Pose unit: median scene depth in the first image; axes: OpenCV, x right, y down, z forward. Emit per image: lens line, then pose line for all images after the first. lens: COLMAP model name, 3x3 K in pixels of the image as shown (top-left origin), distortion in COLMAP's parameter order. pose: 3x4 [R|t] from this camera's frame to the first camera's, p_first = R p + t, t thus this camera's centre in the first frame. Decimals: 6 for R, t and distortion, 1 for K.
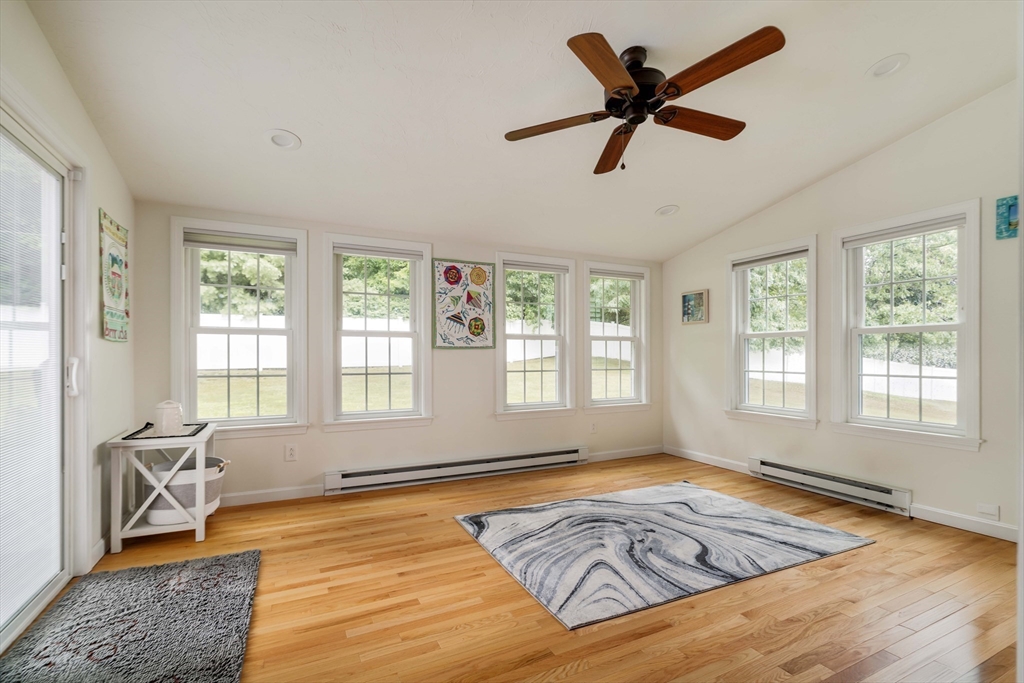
lens RADIAL K [[466.7, 0, 498.5], [0, 466.7, 354.7], [0, 0, 1]] dist [-0.000757, 0.000107]
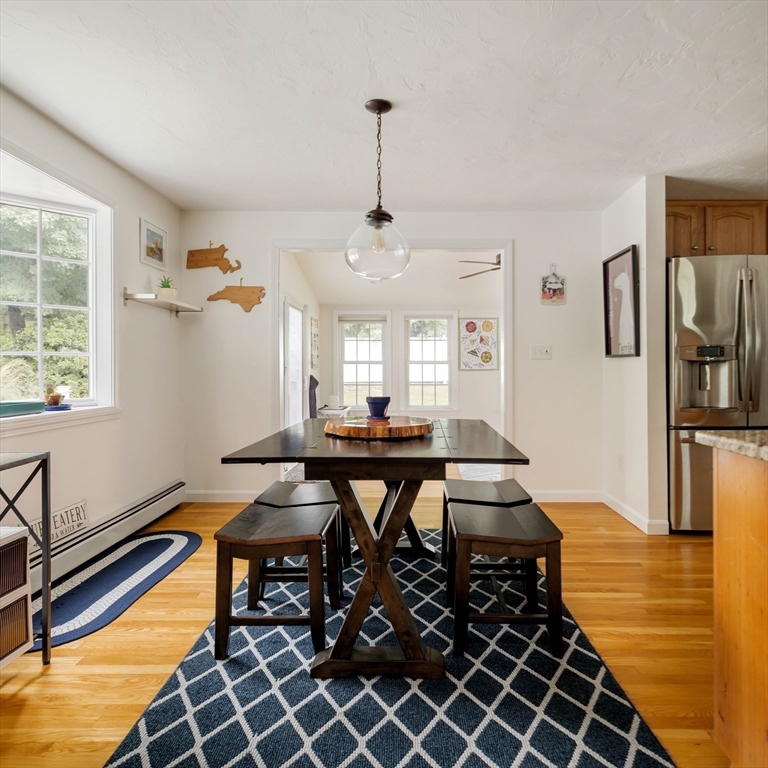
lens RADIAL K [[547.3, 0, 386.5], [0, 547.3, 378.2], [0, 0, 1]] dist [-0.036935, -0.003518]
pose [[0.882250, 0.001482, -0.470779, 0.568263], [0.003135, 0.999954, 0.009024, -0.003837], [0.470771, -0.009437, 0.882205, -0.900097]]
